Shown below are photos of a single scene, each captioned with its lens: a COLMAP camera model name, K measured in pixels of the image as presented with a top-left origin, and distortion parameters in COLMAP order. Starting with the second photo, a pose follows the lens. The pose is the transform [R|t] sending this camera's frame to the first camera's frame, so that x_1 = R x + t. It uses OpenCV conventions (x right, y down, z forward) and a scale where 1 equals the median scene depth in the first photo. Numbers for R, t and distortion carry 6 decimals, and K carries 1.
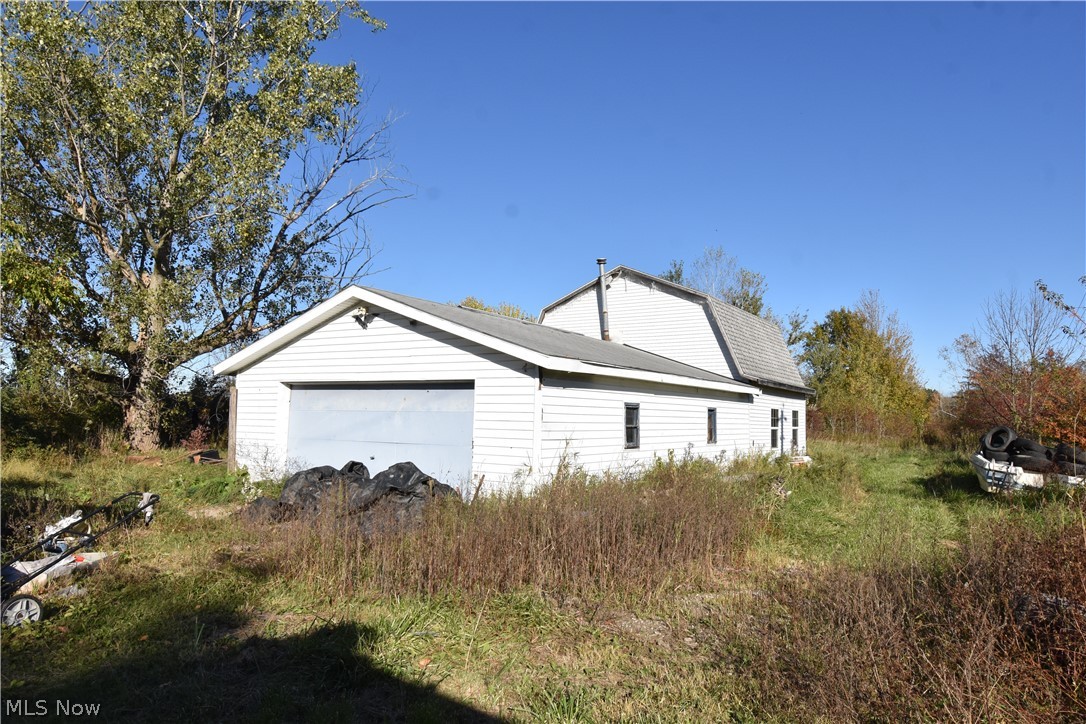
lens RADIAL K [[665.6, 0, 543.0], [0, 665.6, 362.0], [0, 0, 1]] dist [0.002089, -0.020899]
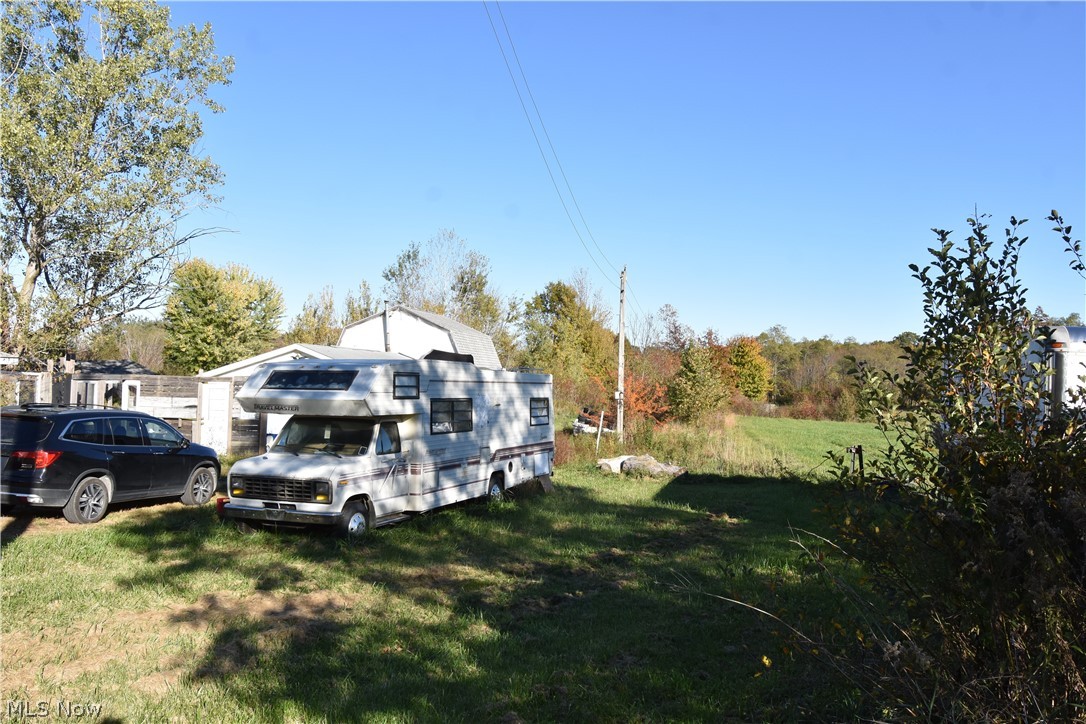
lens RADIAL K [[848.7, 0, 543.0], [0, 848.7, 362.0], [0, 0, 1]] dist [0.000341, -0.000001]
pose [[0.928611, 0.013681, 0.370802, -0.321894], [-0.041541, 0.996871, 0.067252, -0.157289], [-0.368721, -0.077855, 0.926274, -1.066907]]
